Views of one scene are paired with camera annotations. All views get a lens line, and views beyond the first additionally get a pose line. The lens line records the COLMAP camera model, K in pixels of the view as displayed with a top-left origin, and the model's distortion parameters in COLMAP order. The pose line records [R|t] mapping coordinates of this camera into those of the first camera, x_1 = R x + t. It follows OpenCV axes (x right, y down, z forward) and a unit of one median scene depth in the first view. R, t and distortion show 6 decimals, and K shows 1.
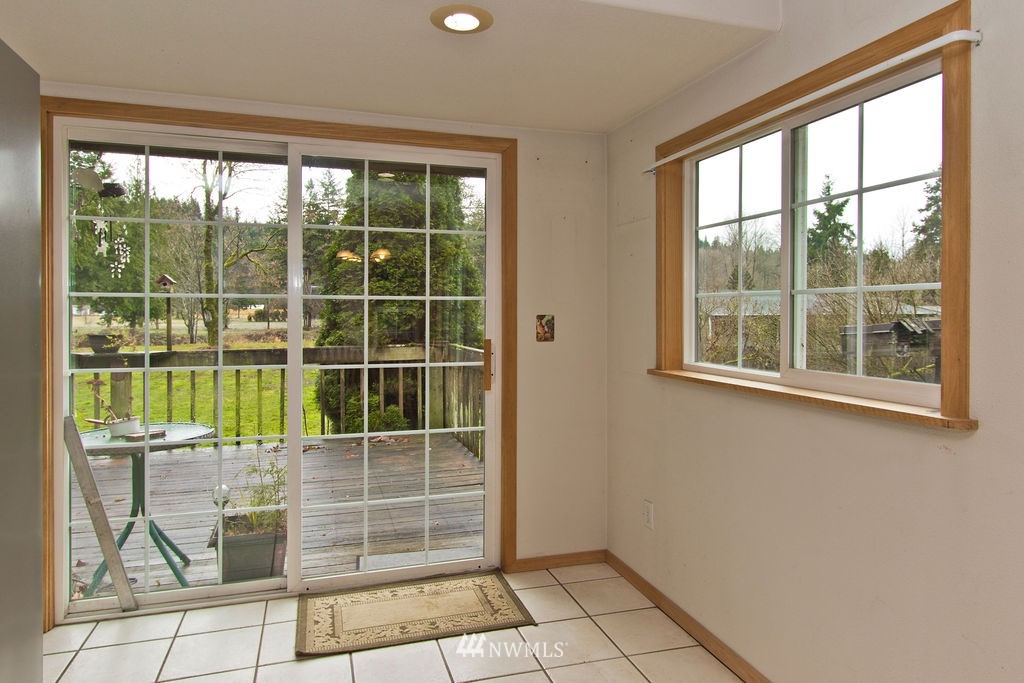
lens RADIAL K [[605.6, 0, 513.5], [0, 605.6, 345.9], [0, 0, 1]] dist [0.002458, -0.000312]
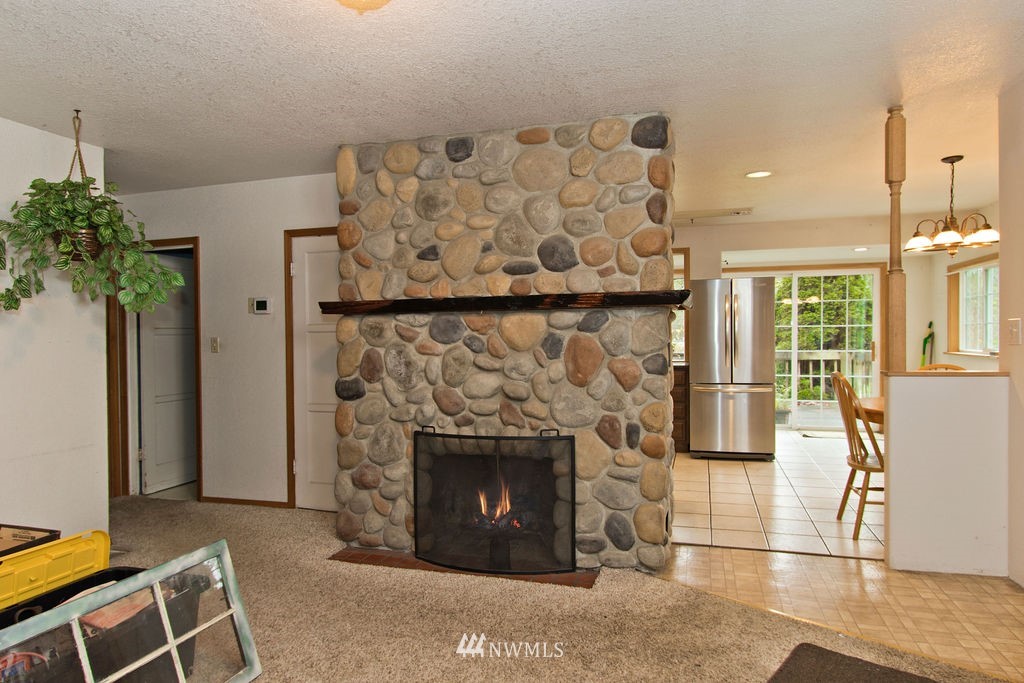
lens RADIAL K [[605.6, 0, 515.8], [0, 605.6, 334.8], [0, 0, 1]] dist [0.002458, -0.000312]
pose [[0.821621, -0.015660, -0.569818, 0.167774], [-0.011951, 0.998930, -0.044686, 0.092194], [0.569908, 0.043525, 0.820555, -1.991504]]
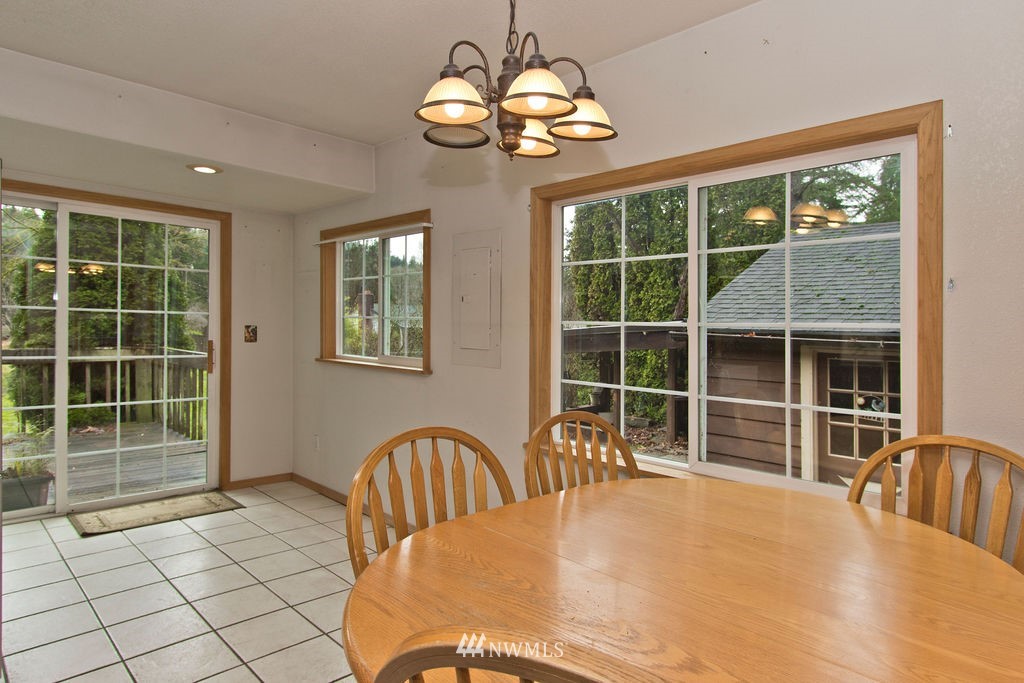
lens RADIAL K [[605.6, 0, 513.1], [0, 605.6, 349.7], [0, 0, 1]] dist [0.002458, -0.000312]
pose [[0.890857, 0.003936, 0.454267, -0.061369], [0.000523, 0.999953, -0.009691, 0.030589], [-0.454284, 0.008871, 0.890813, -0.786948]]
